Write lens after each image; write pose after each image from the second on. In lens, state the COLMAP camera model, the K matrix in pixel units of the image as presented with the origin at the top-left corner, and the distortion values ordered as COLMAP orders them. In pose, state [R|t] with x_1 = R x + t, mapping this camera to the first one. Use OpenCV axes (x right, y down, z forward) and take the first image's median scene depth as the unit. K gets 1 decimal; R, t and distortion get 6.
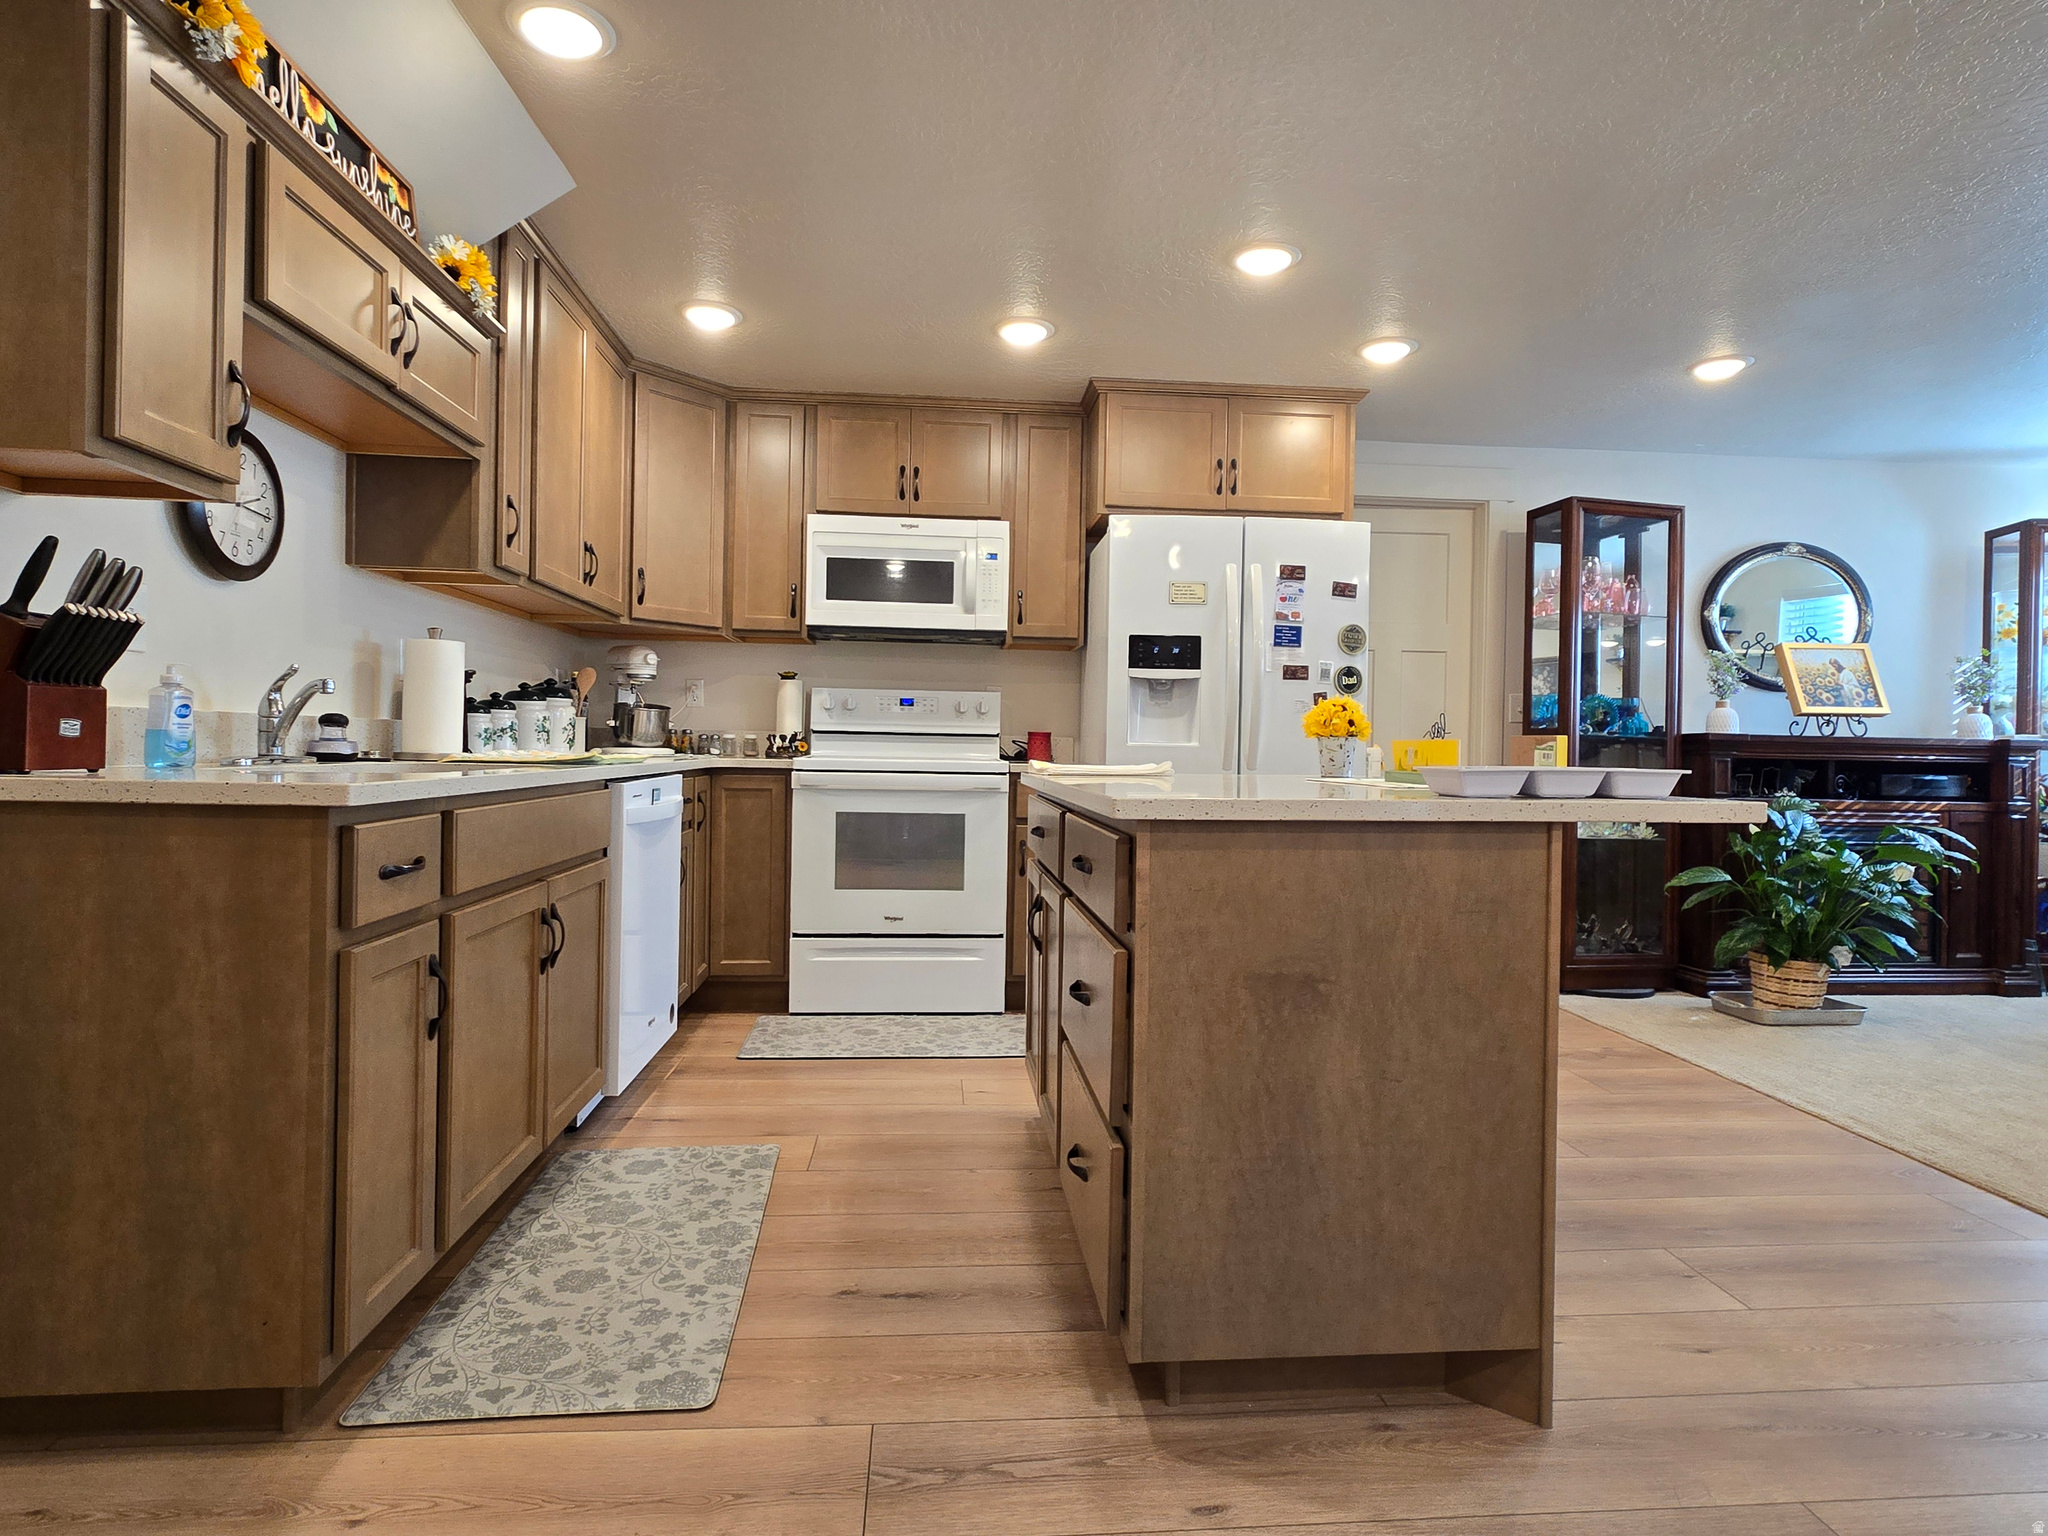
lens RADIAL K [[1092.0, 0, 1031.3], [0, 1092.0, 746.7], [0, 0, 1]] dist [0.000006, 0.000201]
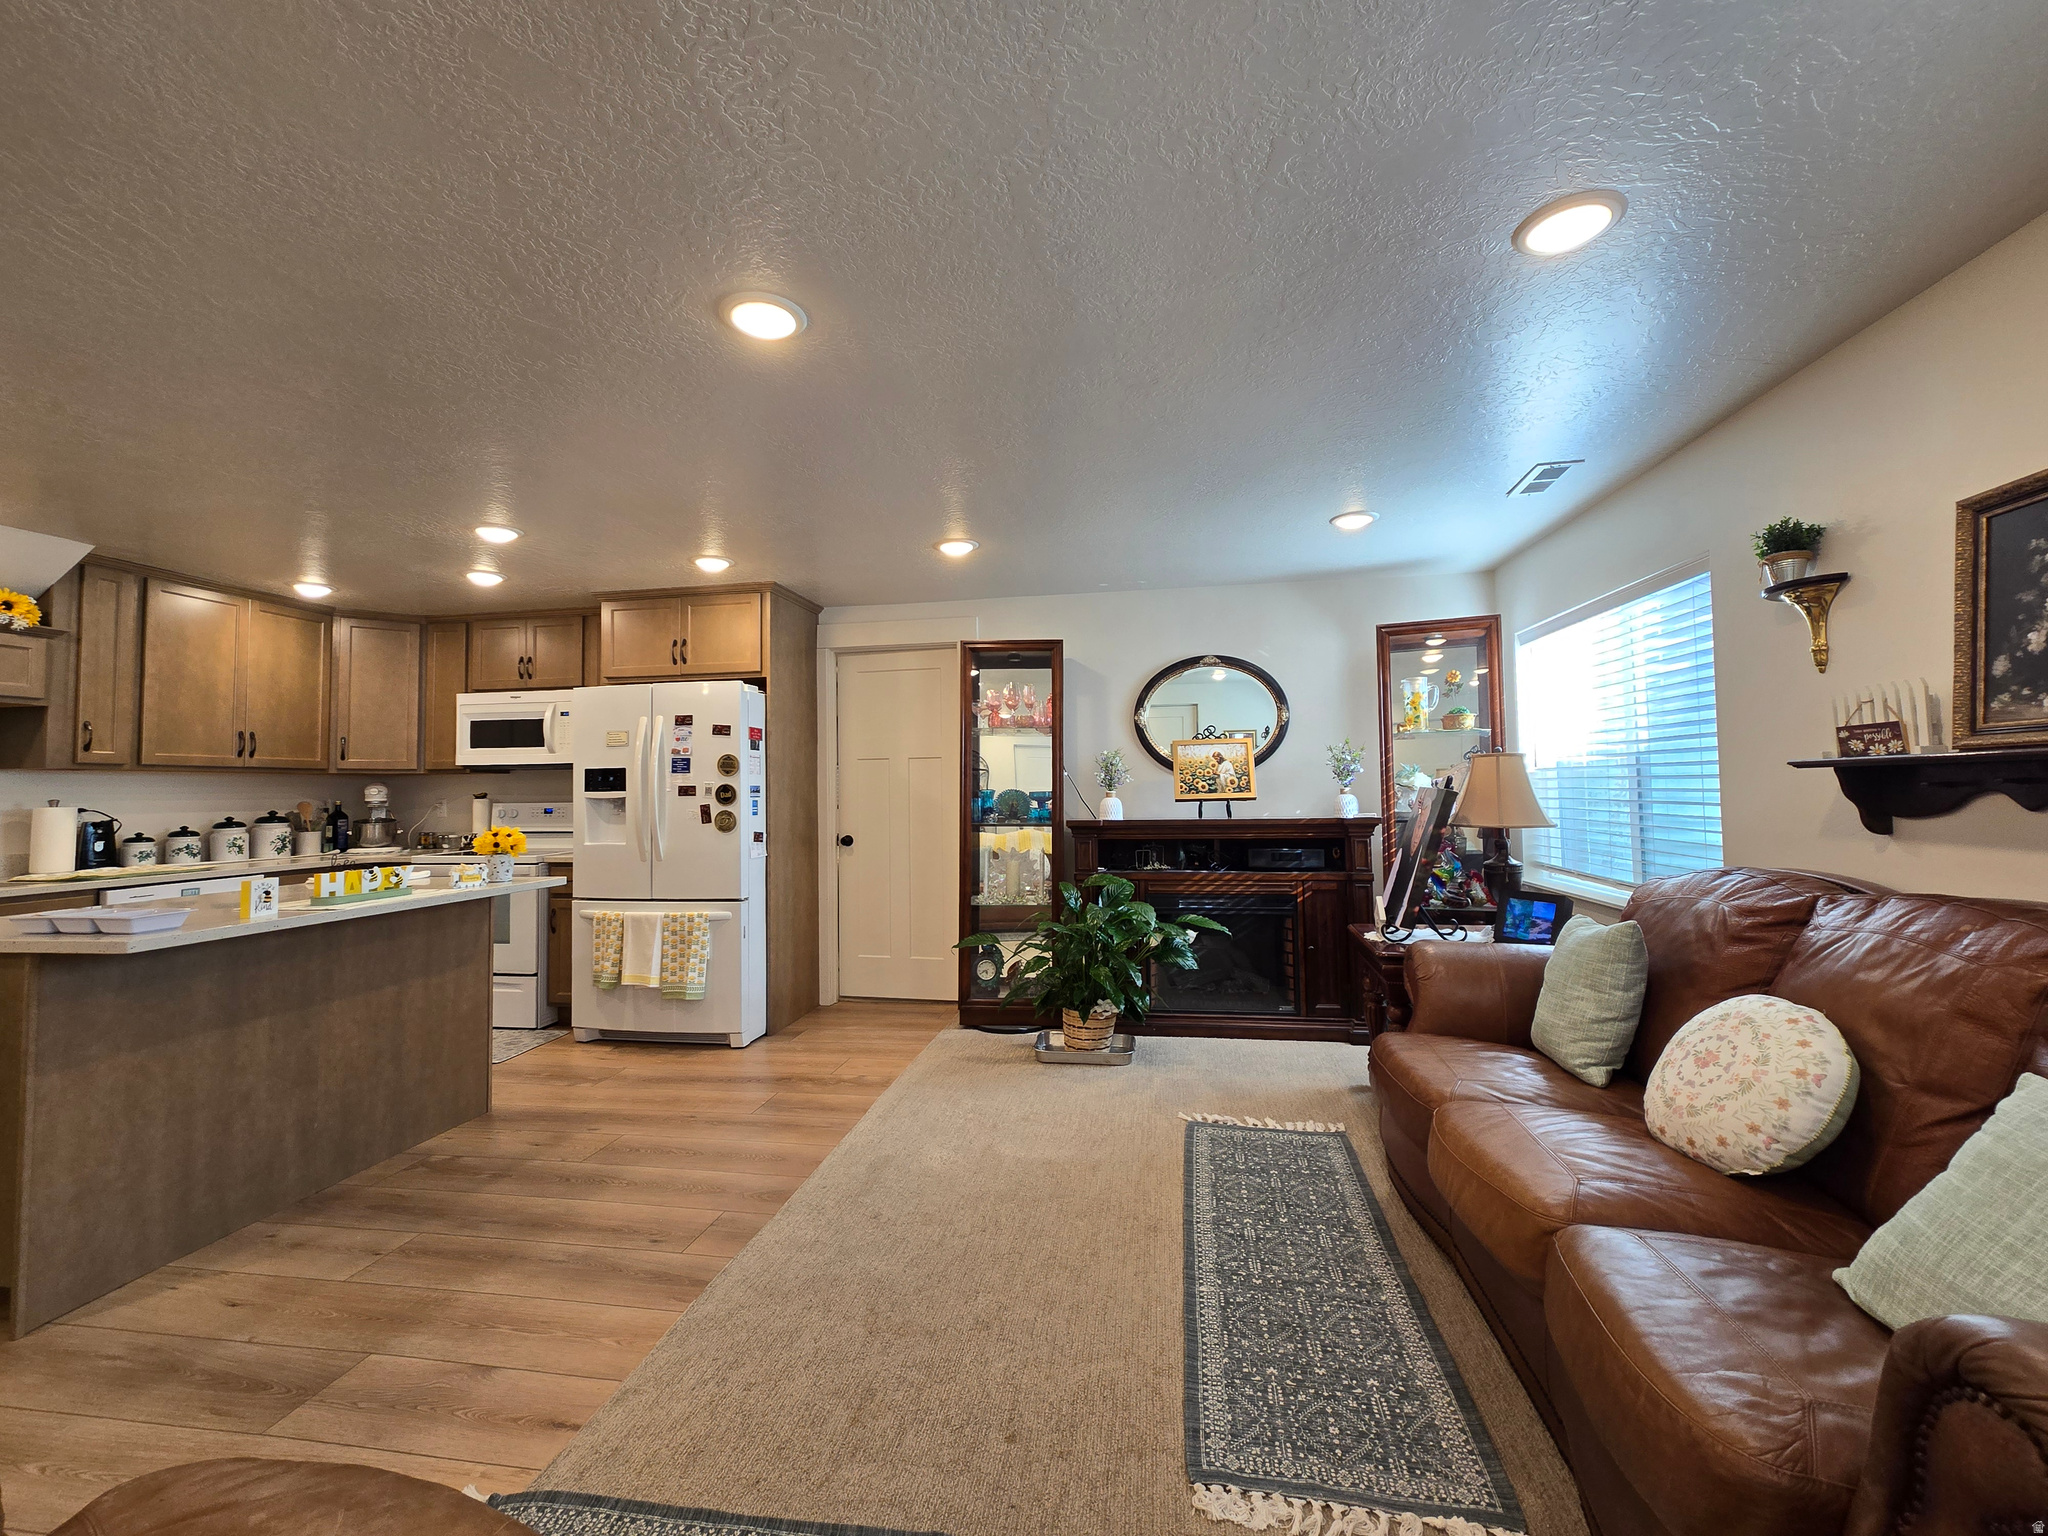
lens RADIAL K [[839.4, 0, 1029.5], [0, 839.4, 753.2], [0, 0, 1]] dist [0.003482, 0.000044]
pose [[0.967940, -0.043084, -0.247459, 0.865390], [0.031369, 0.998201, -0.051089, -0.043876], [0.249215, 0.041689, 0.967550, 0.058889]]
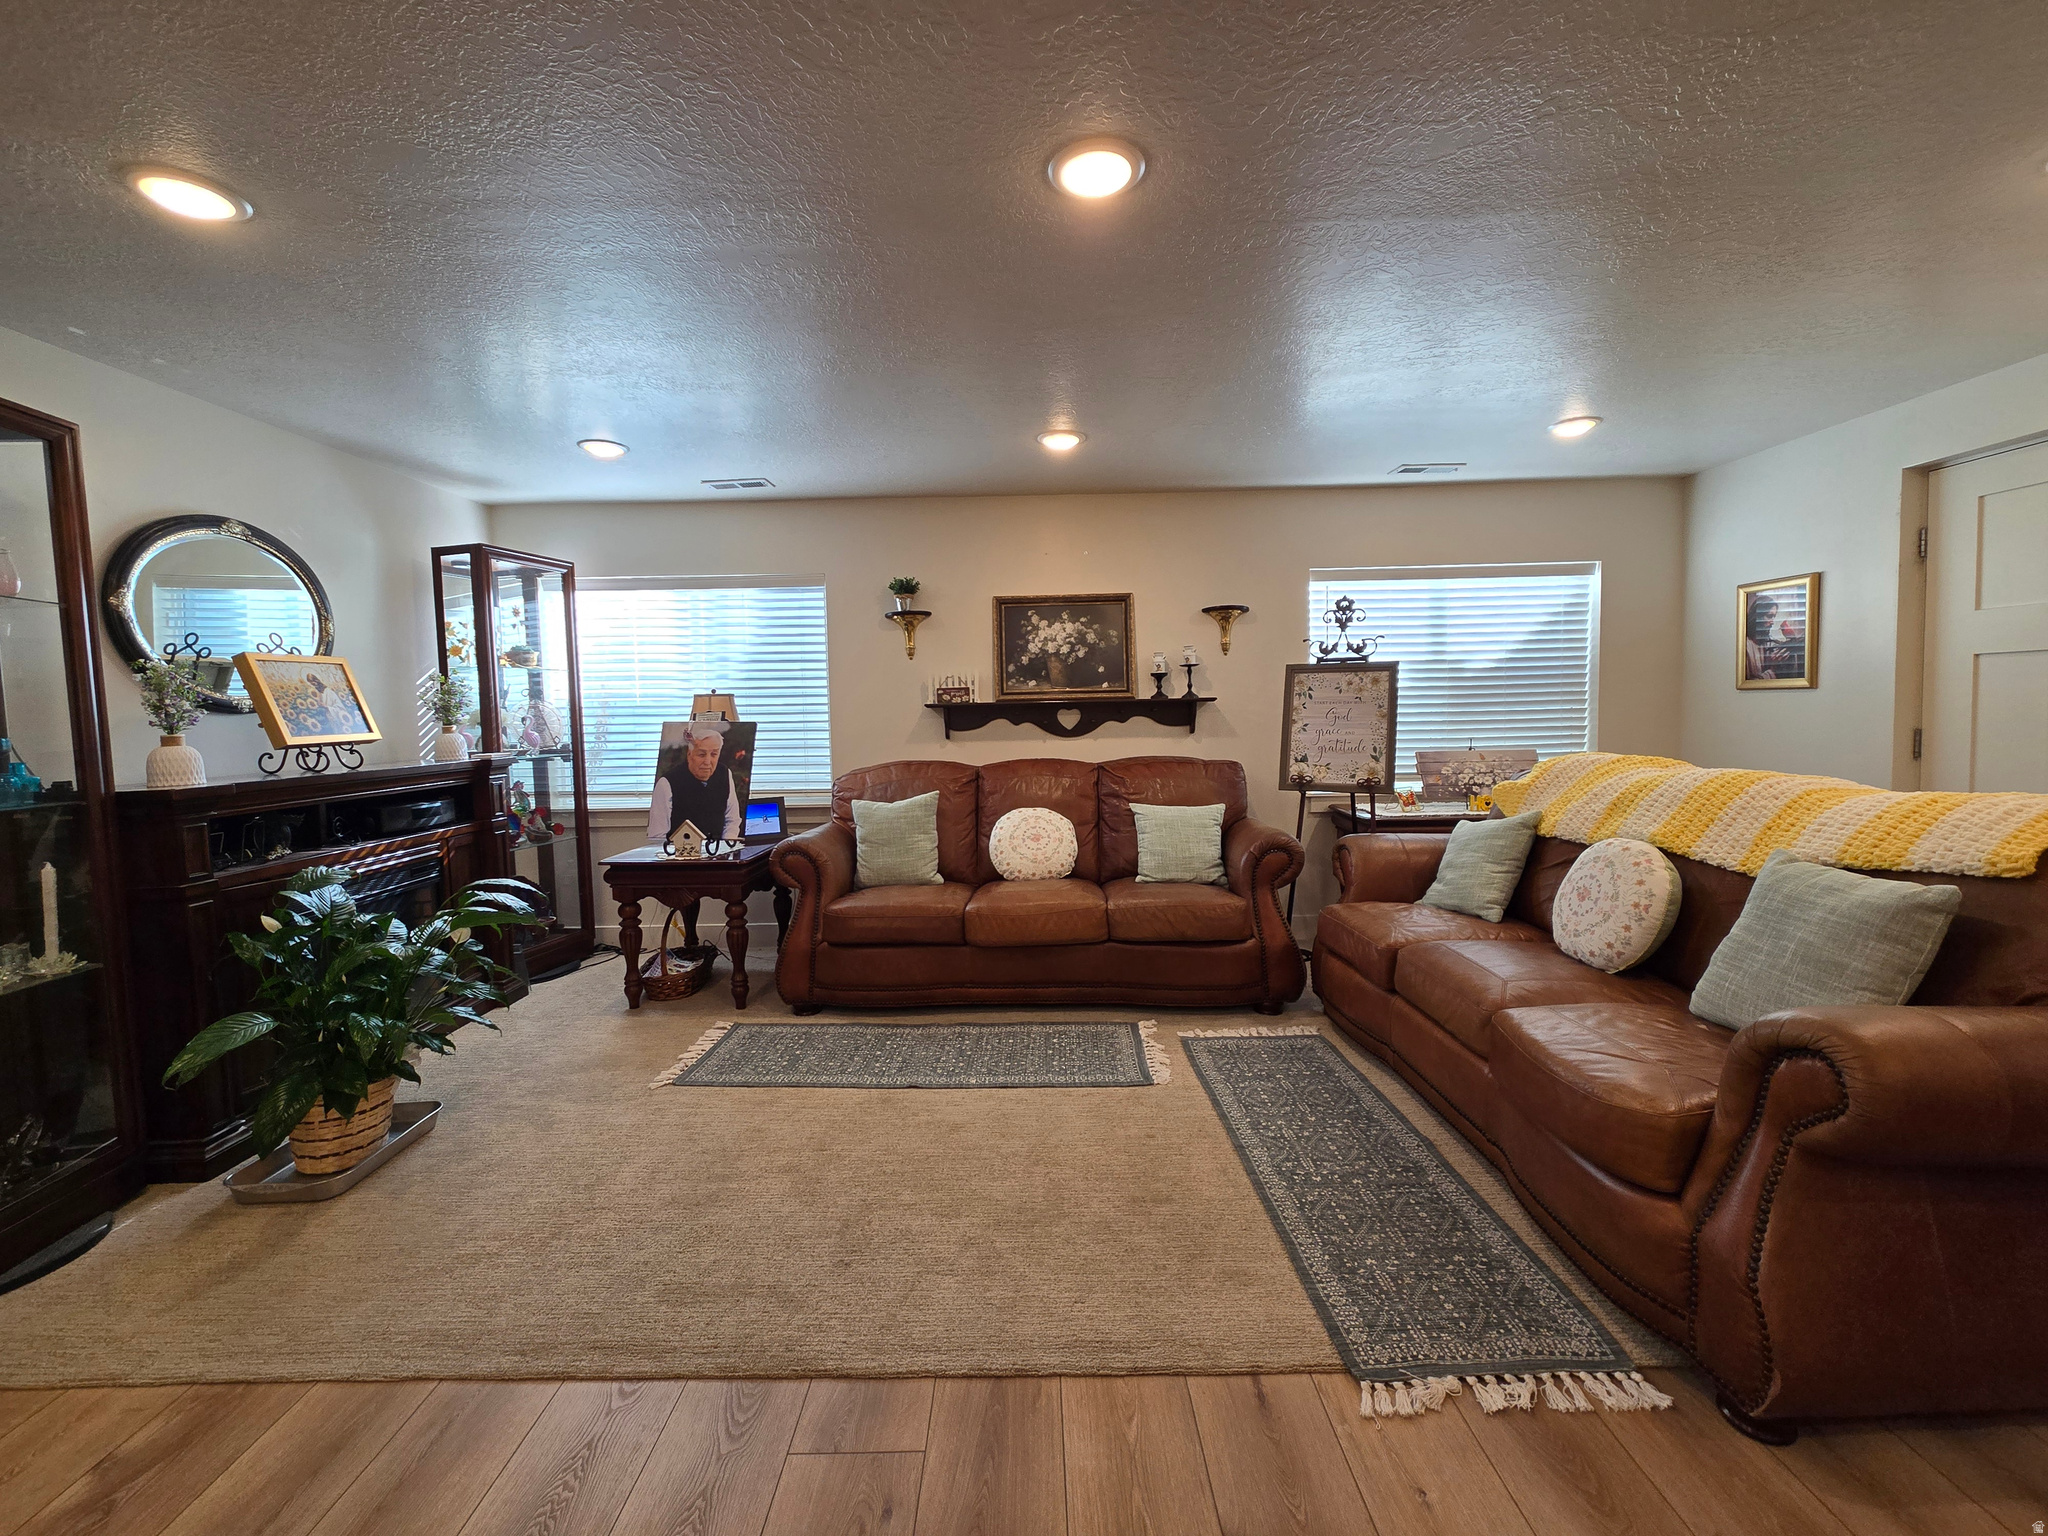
lens RADIAL K [[839.4, 0, 1013.7], [0, 839.4, 760.7], [0, 0, 1]] dist [0.003482, 0.000044]
pose [[0.104812, -0.082538, 0.991061, 0.183221], [0.023707, 0.996474, 0.080482, -0.062083], [-0.994209, 0.015059, 0.106399, 0.467895]]
